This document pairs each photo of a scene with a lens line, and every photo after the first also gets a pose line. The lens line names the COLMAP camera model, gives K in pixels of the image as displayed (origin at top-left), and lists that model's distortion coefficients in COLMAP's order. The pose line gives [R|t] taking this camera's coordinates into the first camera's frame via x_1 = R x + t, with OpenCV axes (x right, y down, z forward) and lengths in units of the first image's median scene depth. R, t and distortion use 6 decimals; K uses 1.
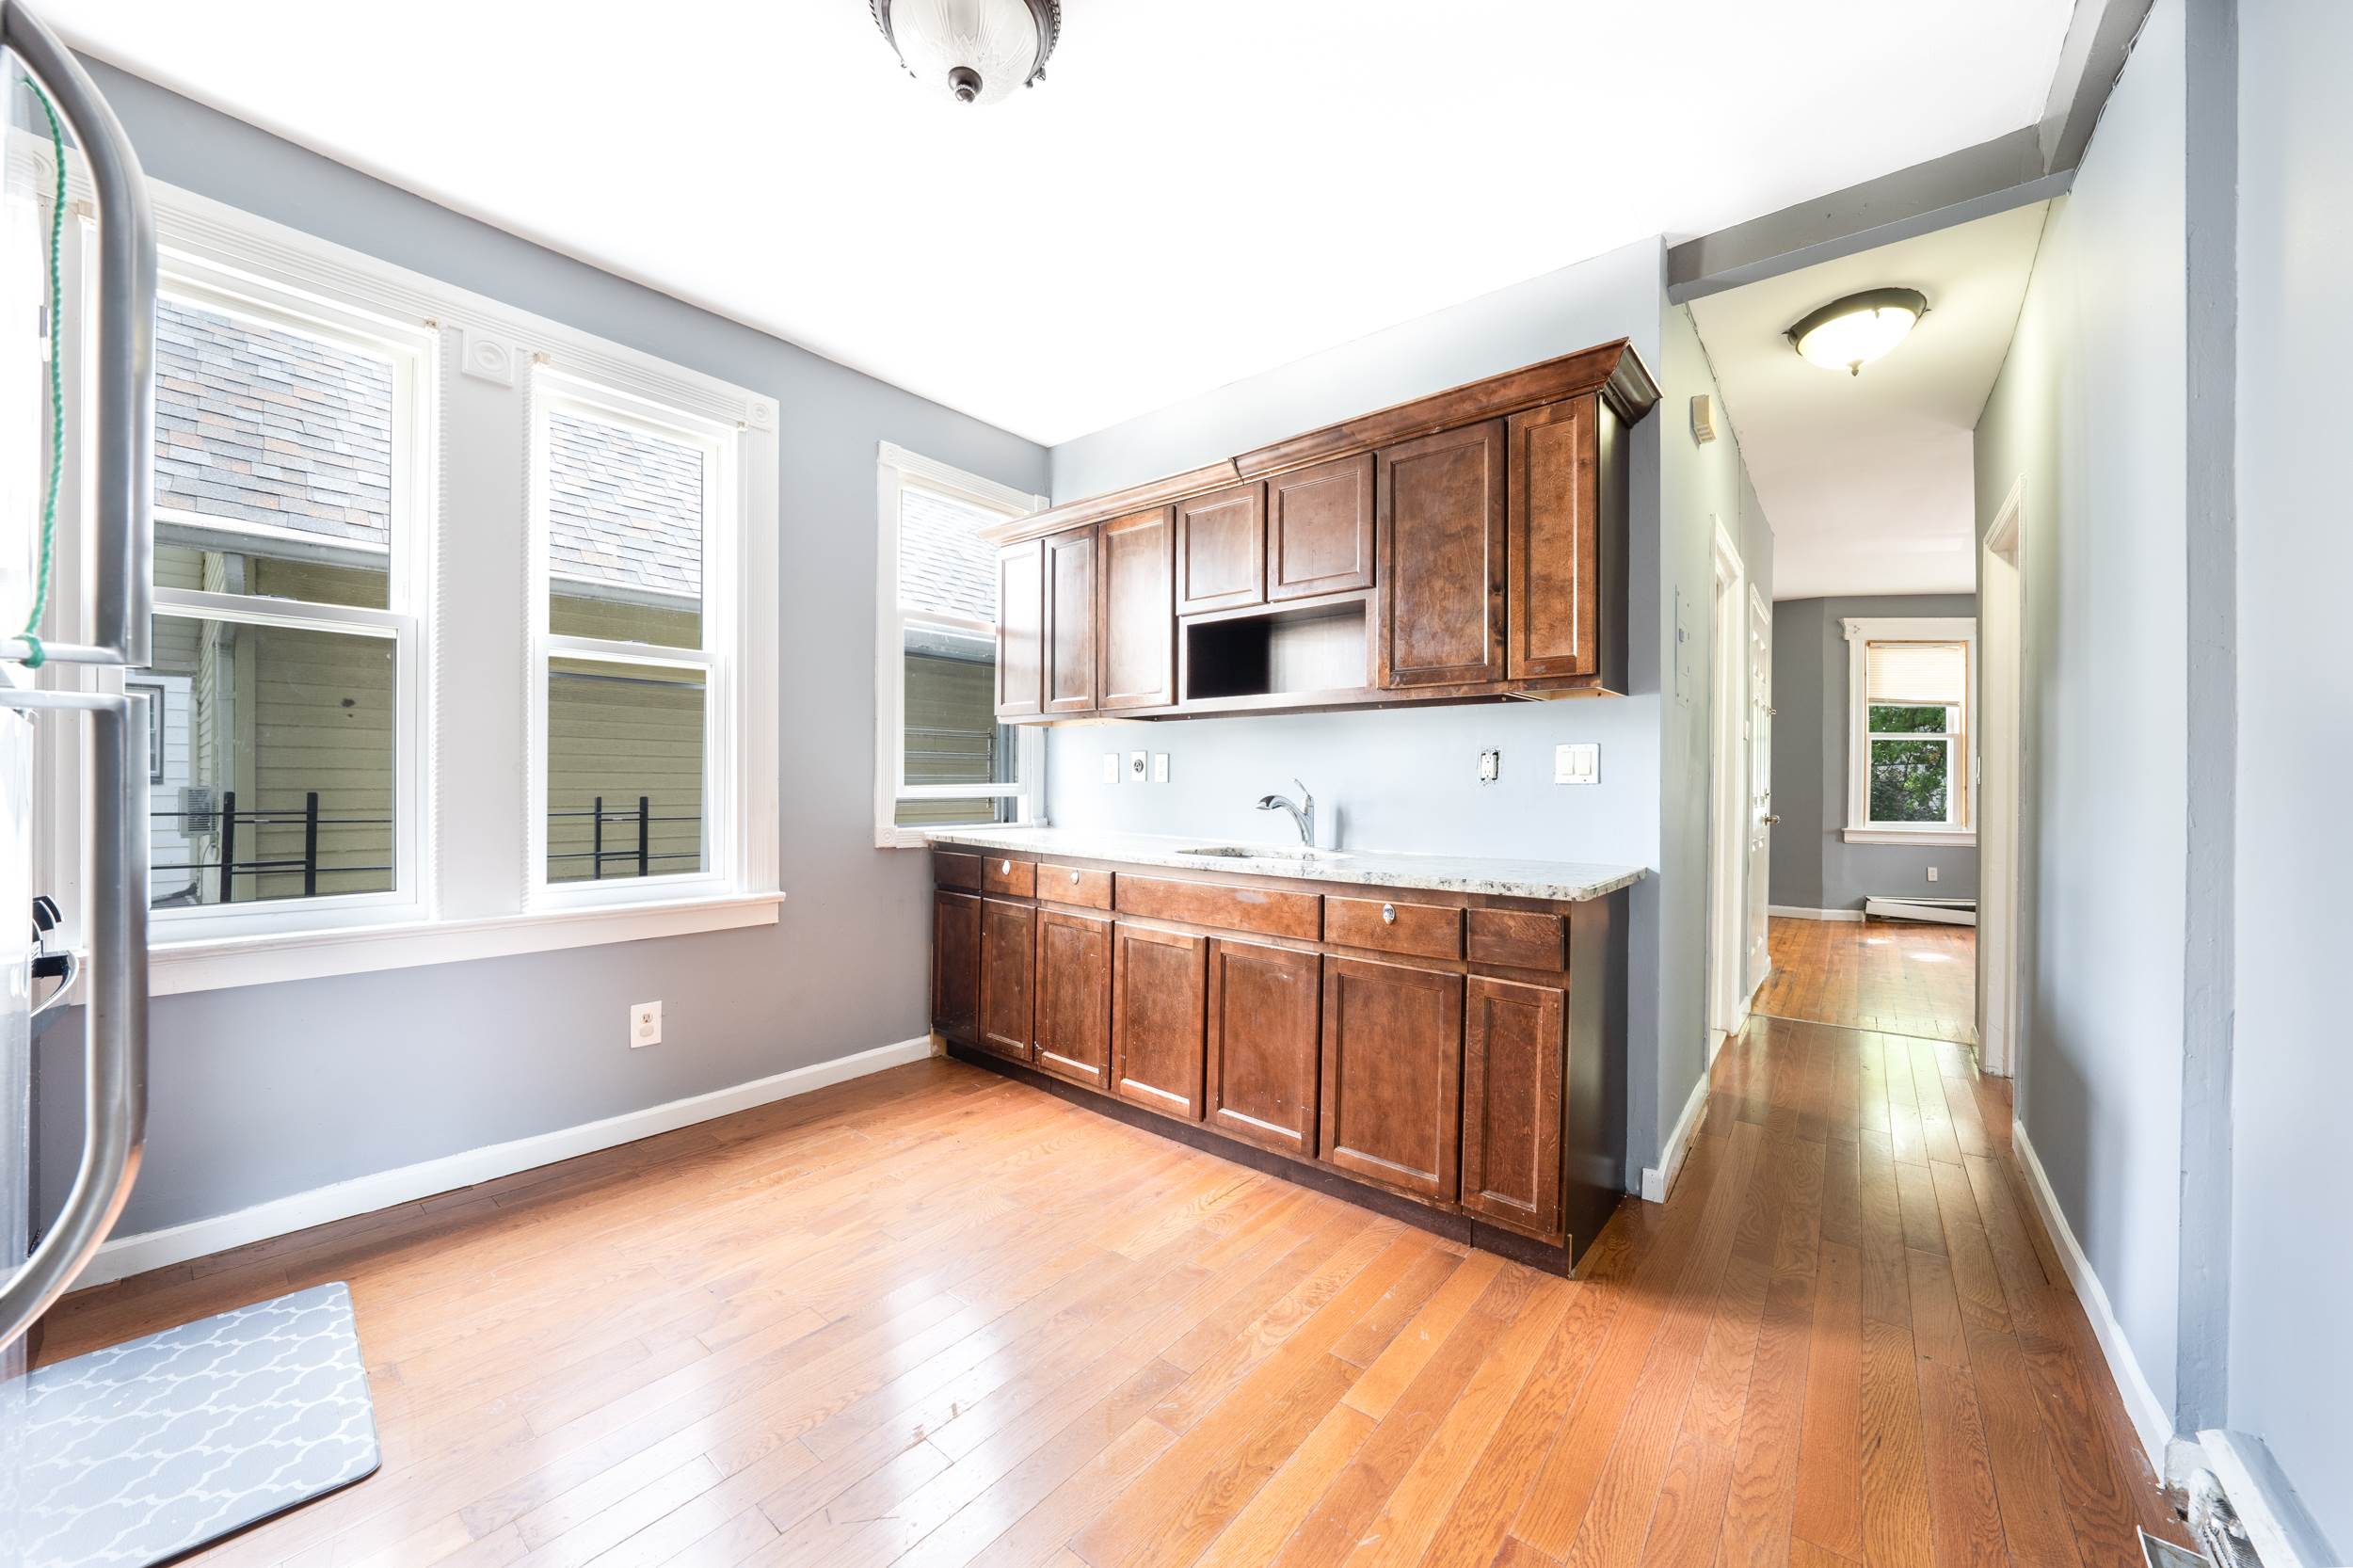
lens RADIAL K [[852.5, 0, 1177.8], [0, 852.5, 768.1], [0, 0, 1]] dist [-0.000708, -0.000018]
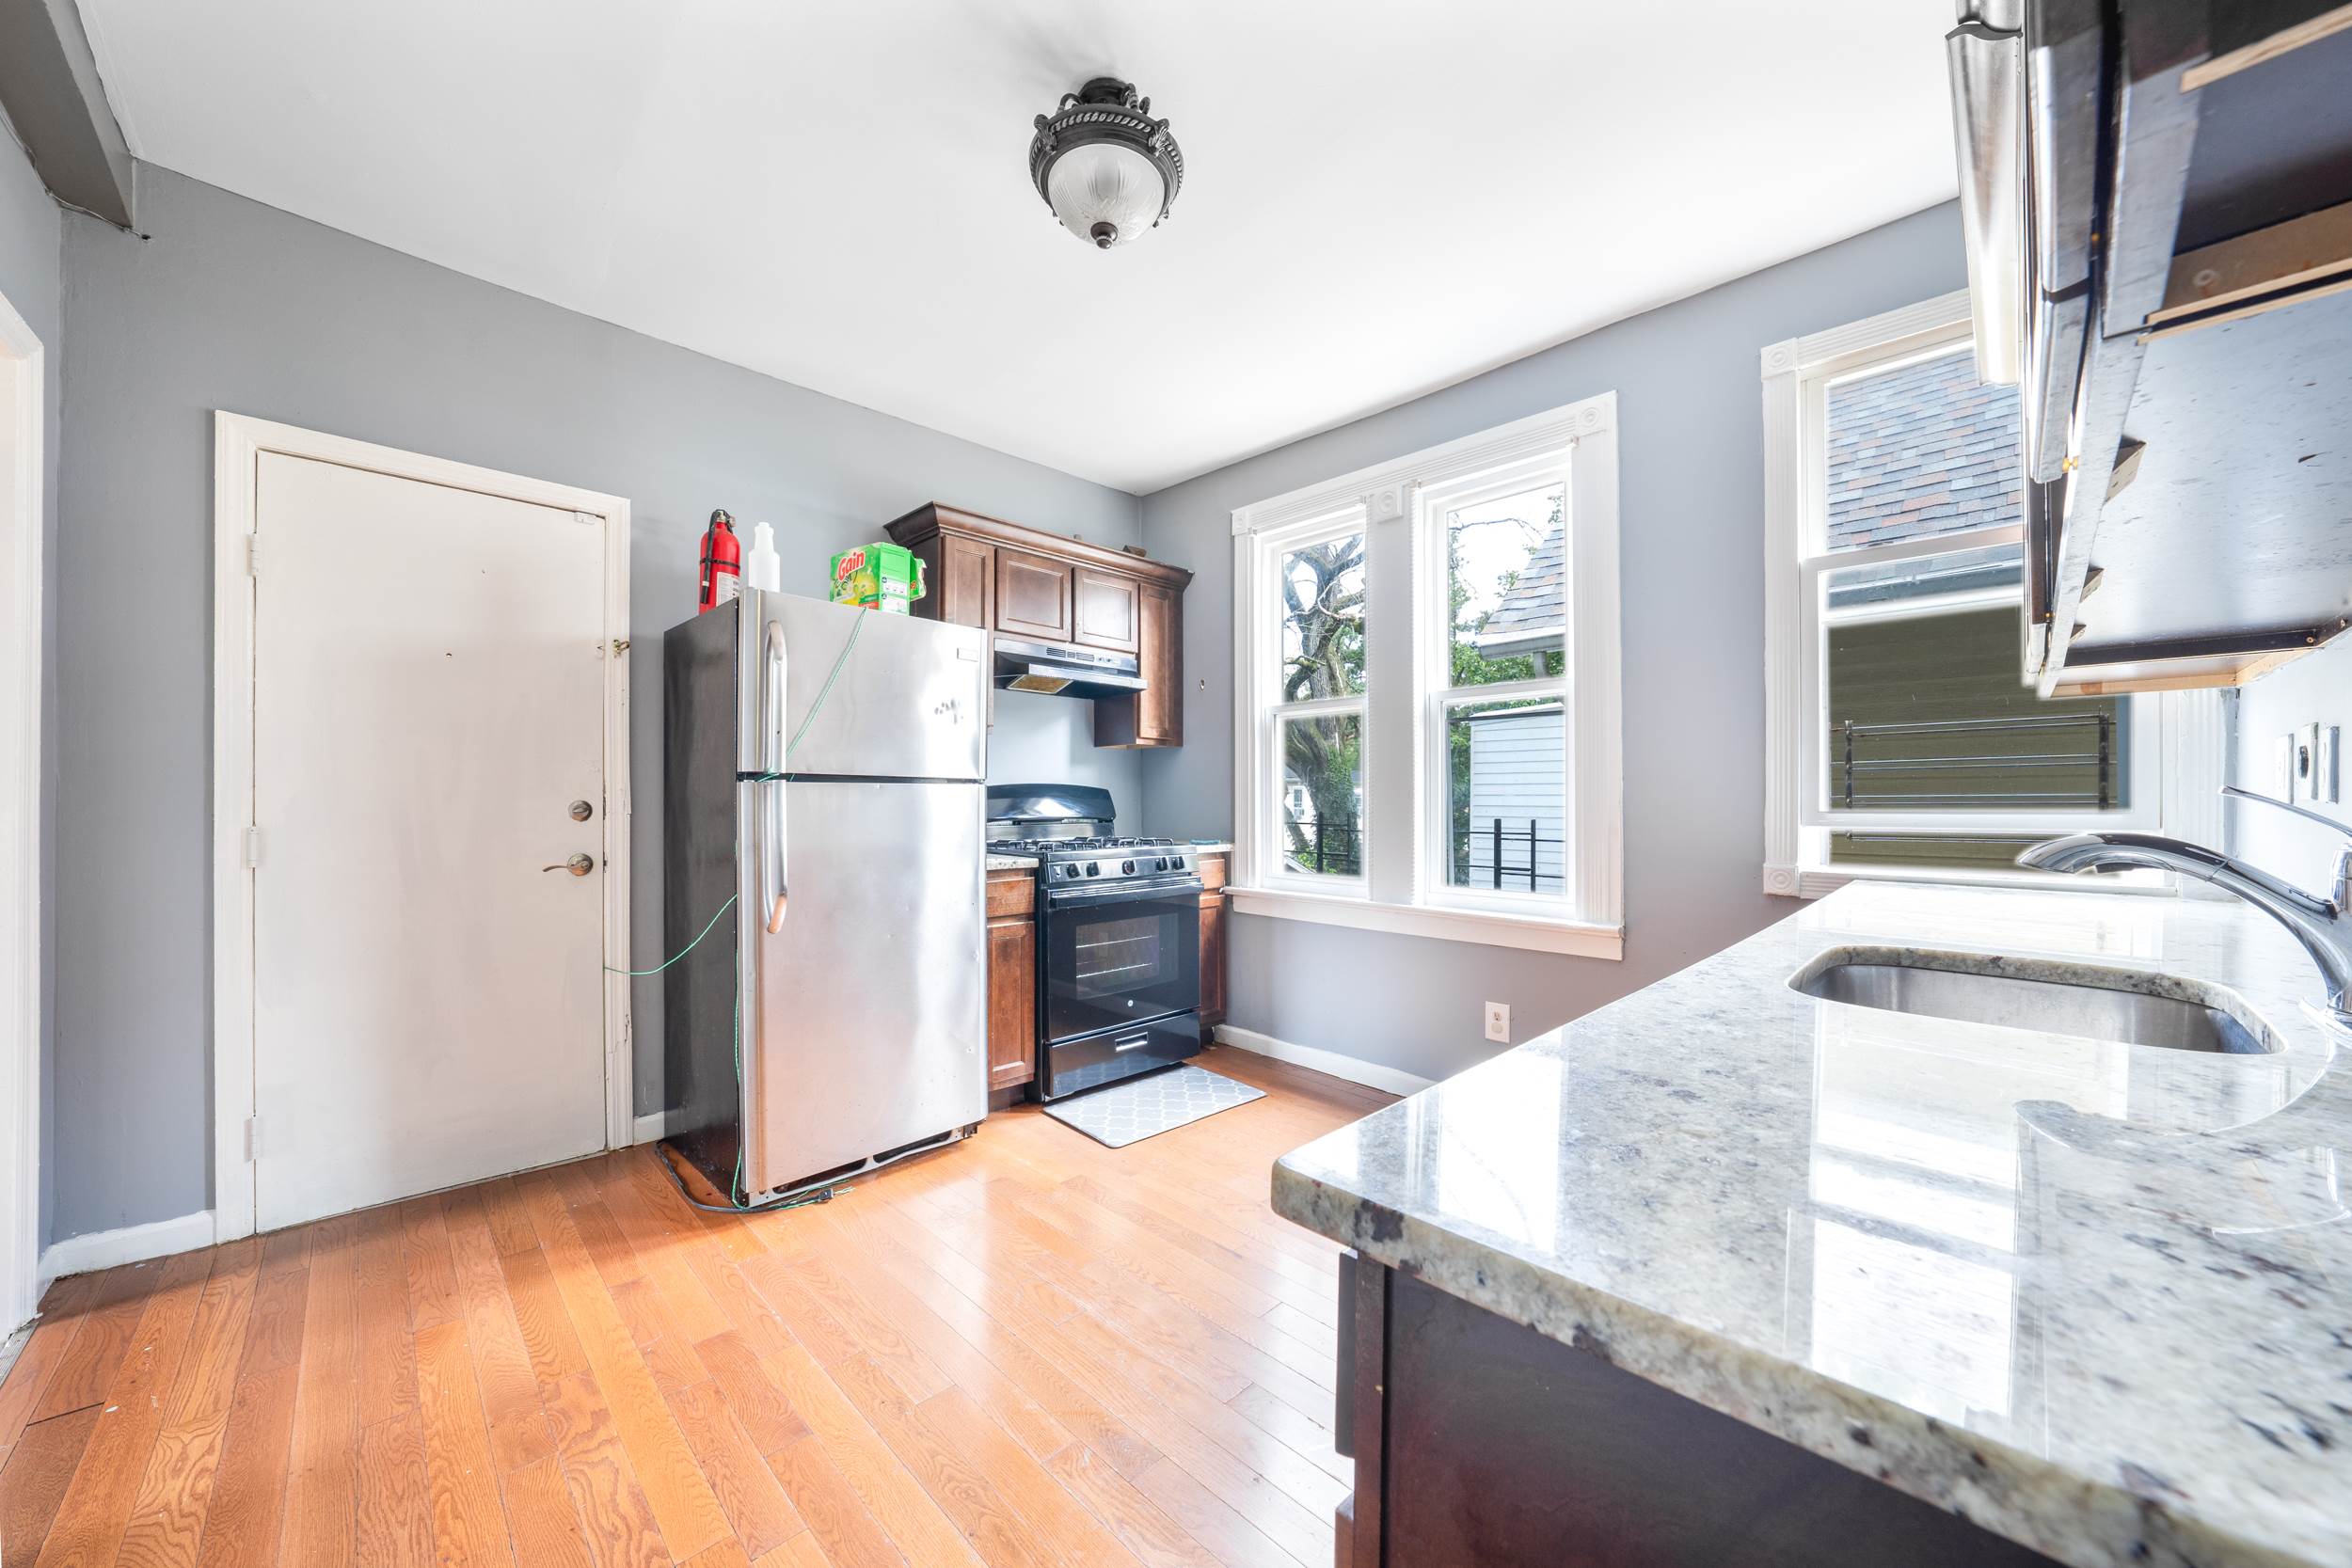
lens RADIAL K [[869.3, 0, 1176.0], [0, 869.3, 784.0], [0, 0, 1]] dist [0.000395, 0.000016]
pose [[-0.102025, -0.038460, -0.994038, 0.528581], [-0.000024, 0.999252, -0.038659, 0.031769], [0.994782, -0.003920, -0.101950, 0.659997]]
